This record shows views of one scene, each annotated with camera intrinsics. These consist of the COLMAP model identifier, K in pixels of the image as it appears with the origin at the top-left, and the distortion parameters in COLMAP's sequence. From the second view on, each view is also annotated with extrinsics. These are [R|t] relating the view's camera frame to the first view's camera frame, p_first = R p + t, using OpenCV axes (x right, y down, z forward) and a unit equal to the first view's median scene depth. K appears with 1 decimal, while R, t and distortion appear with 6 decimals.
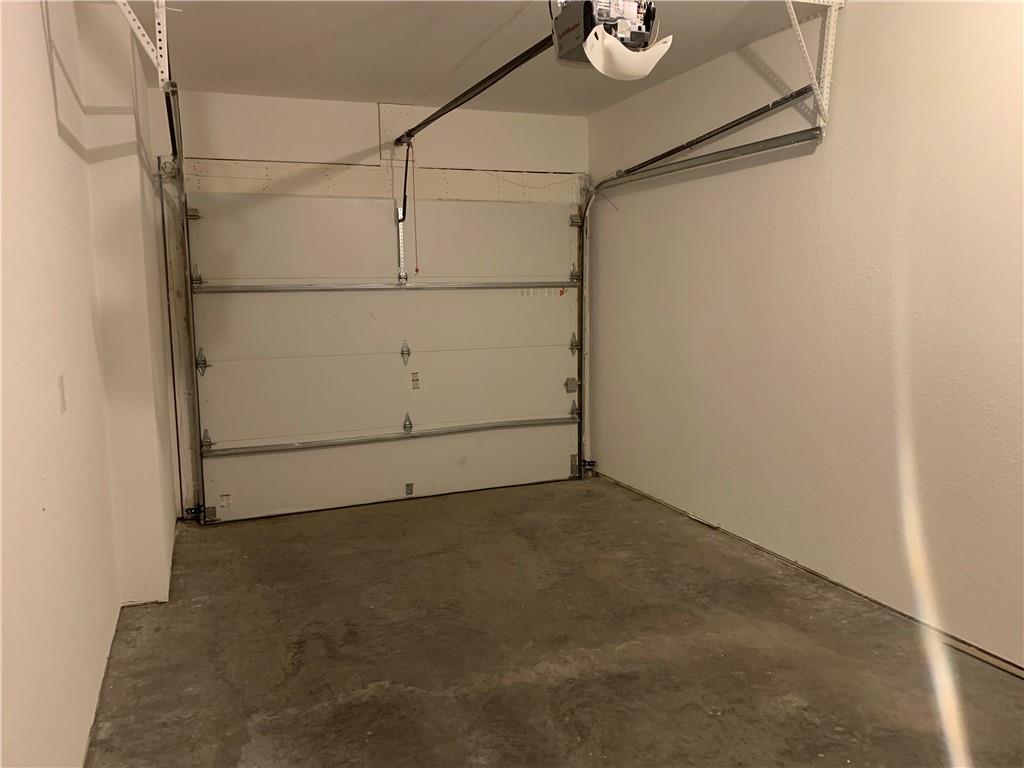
lens RADIAL K [[774.7, 0, 511.5], [0, 774.7, 384.7], [0, 0, 1]] dist [0.007961, 0.004352]
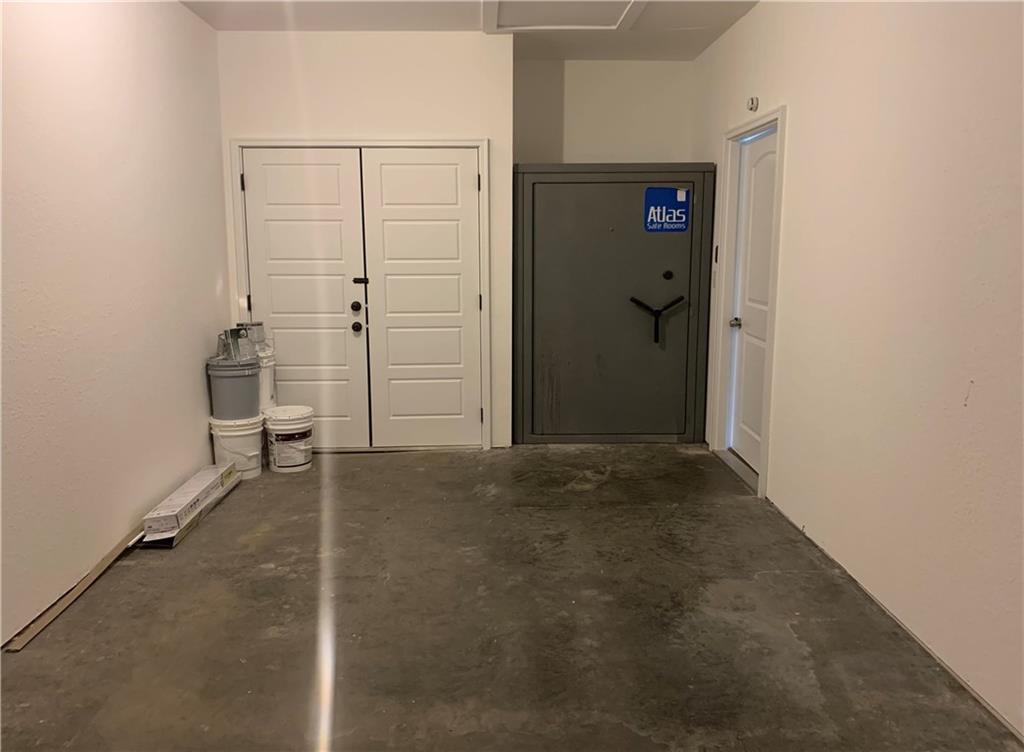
lens RADIAL K [[774.7, 0, 511.9], [0, 774.7, 376.2], [0, 0, 1]] dist [0.007961, 0.004352]
pose [[-0.937050, -0.041897, 0.346673, -0.281564], [0.064901, 0.954582, 0.290792, -0.203157], [-0.343112, 0.294986, -0.891772, 1.752295]]
